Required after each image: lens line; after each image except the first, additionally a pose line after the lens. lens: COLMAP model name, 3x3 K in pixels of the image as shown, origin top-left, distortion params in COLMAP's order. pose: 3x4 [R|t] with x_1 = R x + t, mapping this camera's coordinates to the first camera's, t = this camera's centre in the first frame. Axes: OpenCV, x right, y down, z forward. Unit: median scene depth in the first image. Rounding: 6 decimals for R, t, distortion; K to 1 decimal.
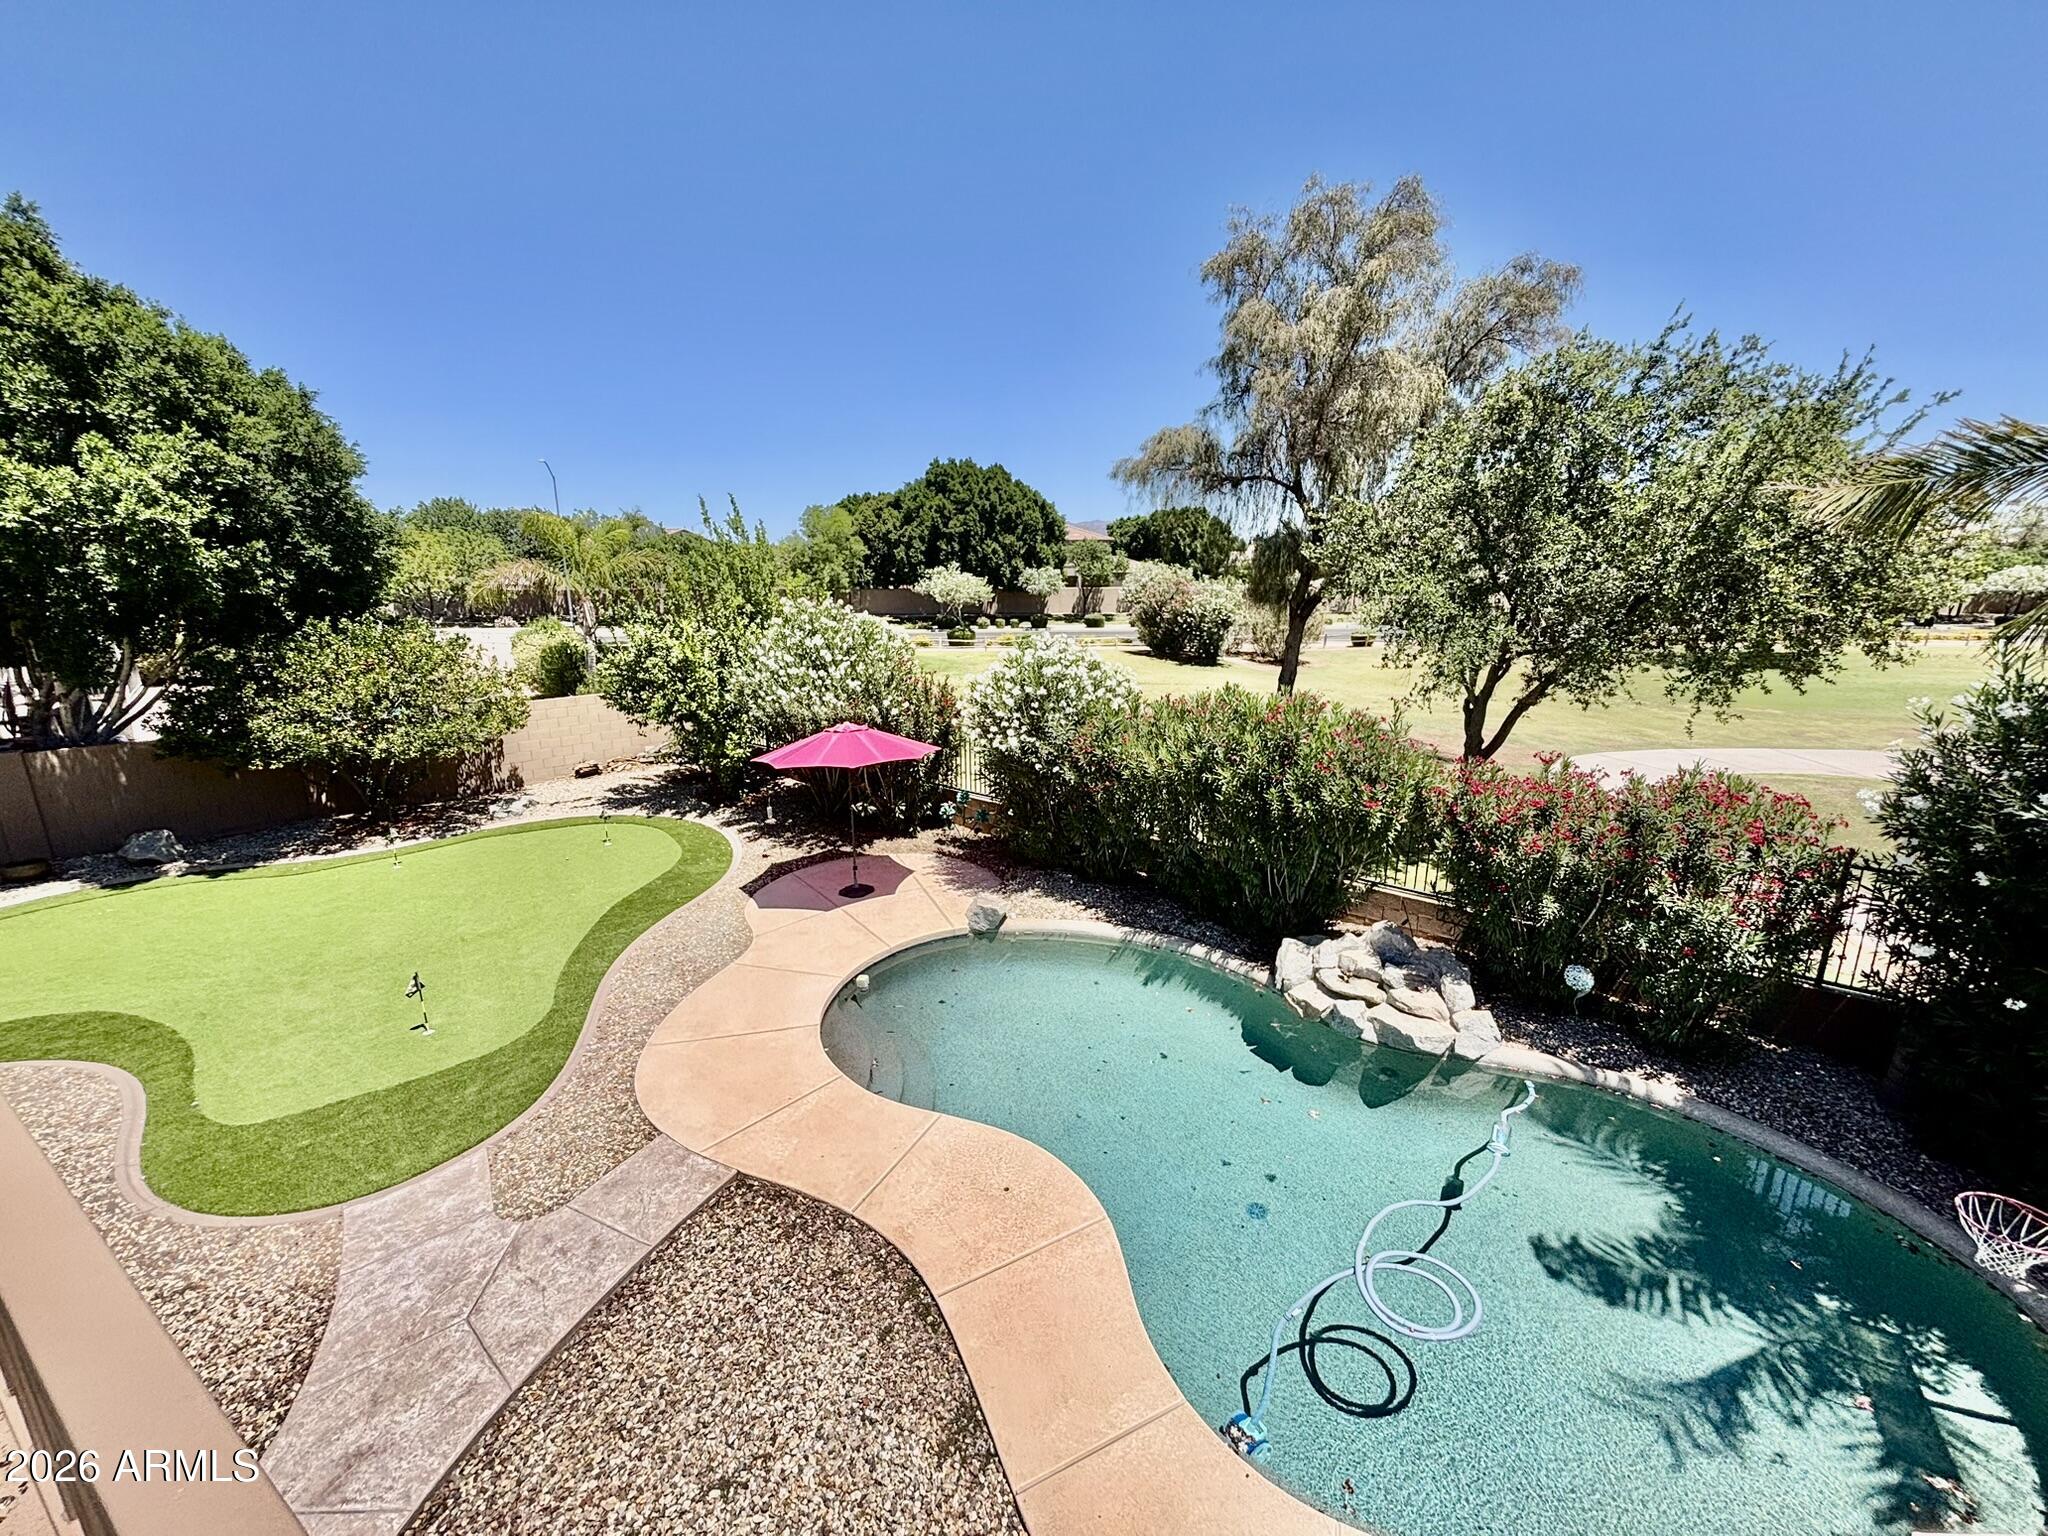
lens RADIAL K [[823.1, 0, 1019.2], [0, 823.1, 764.0], [0, 0, 1]] dist [0.001409, 0.000328]
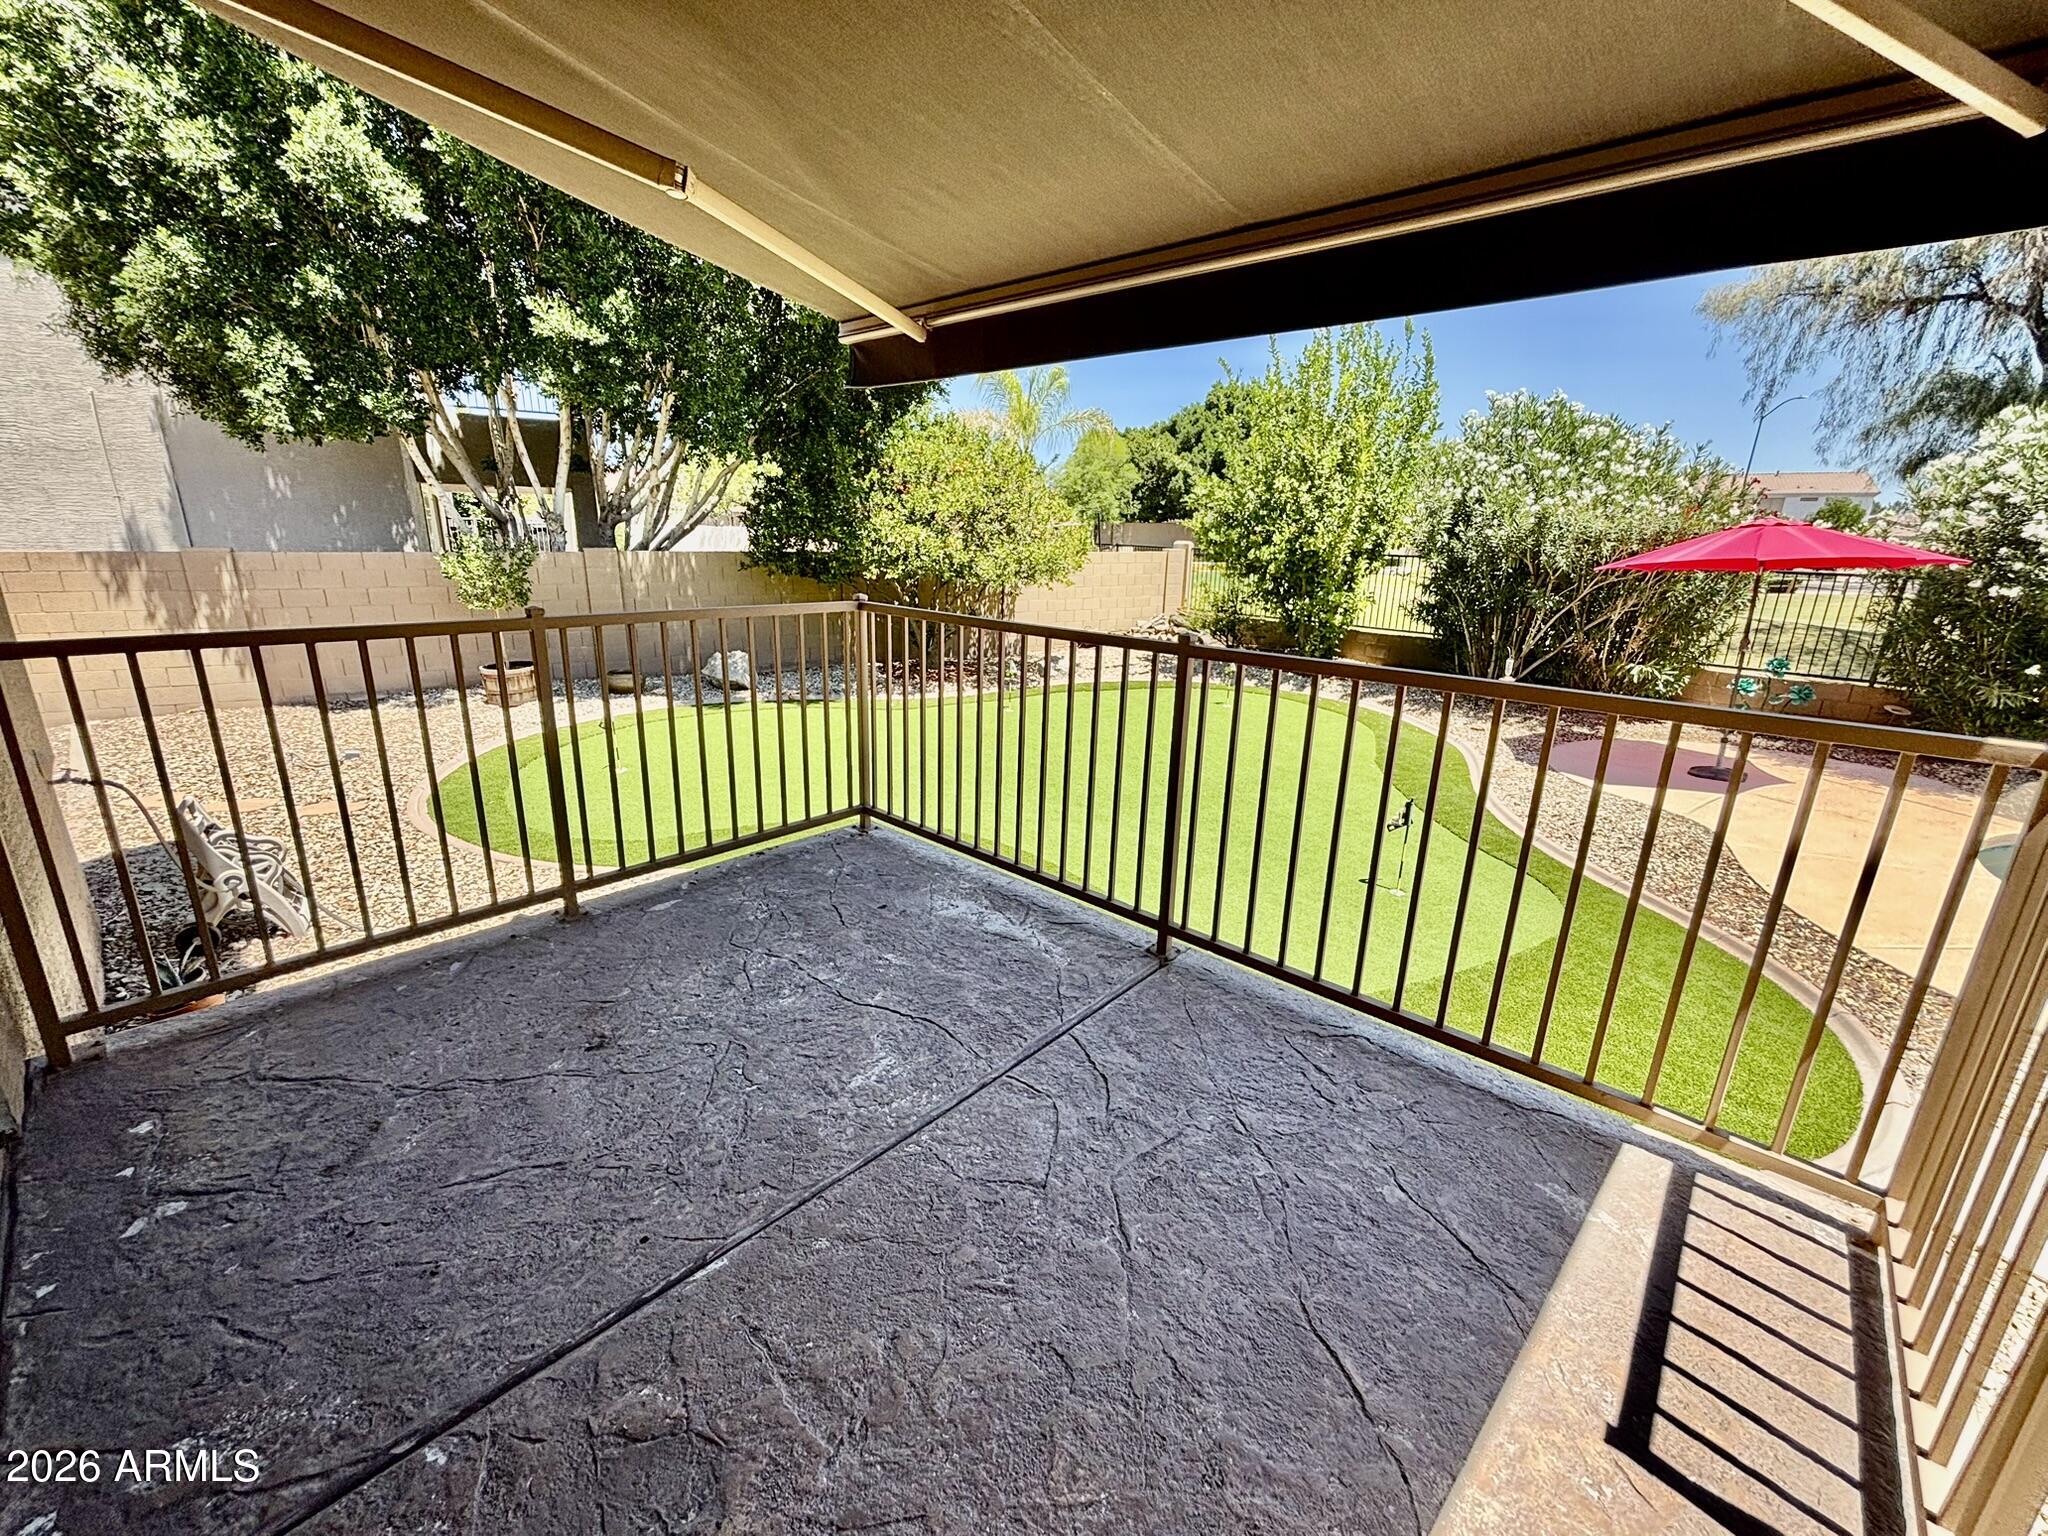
lens RADIAL K [[823.1, 0, 1025.7], [0, 823.1, 758.0], [0, 0, 1]] dist [0.001409, 0.000328]
pose [[0.981962, 0.071307, -0.175119, -0.595365], [-0.065406, 0.997086, 0.039252, 0.138546], [0.177408, -0.027090, 0.983765, 0.204877]]
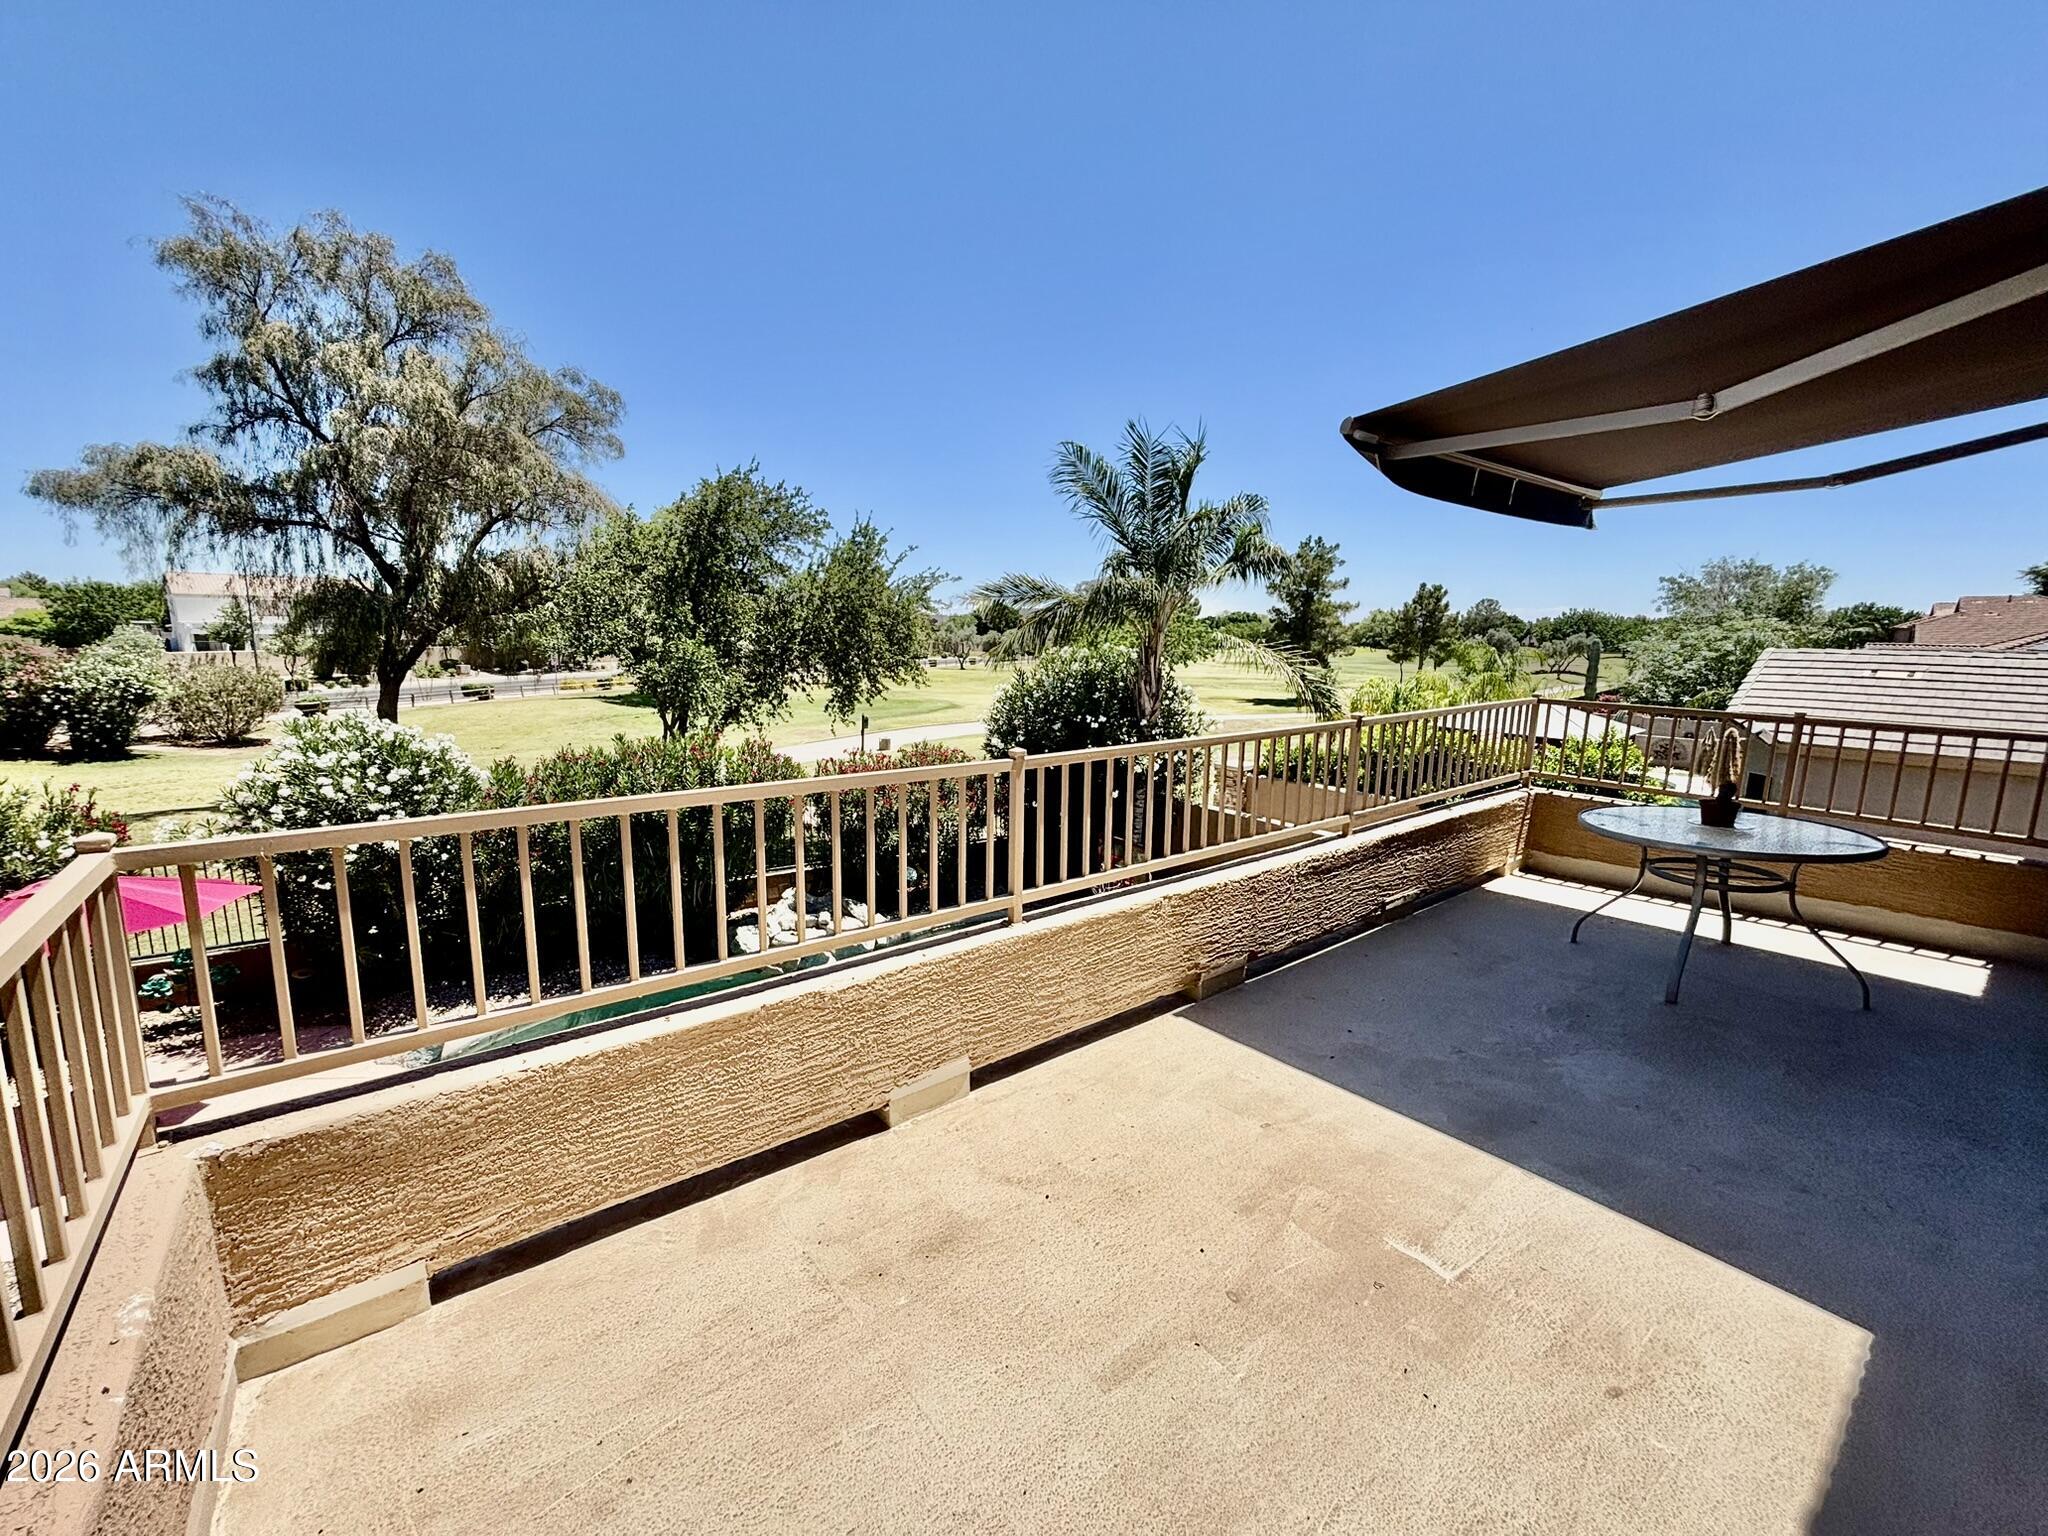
lens RADIAL K [[823.1, 0, 1012.9], [0, 823.1, 764.8], [0, 0, 1]] dist [0.001409, 0.000328]
pose [[0.351871, -0.151123, 0.923769, -0.459078], [0.210666, 0.974348, 0.079153, -0.026821], [-0.912034, 0.166755, 0.374681, 0.084145]]
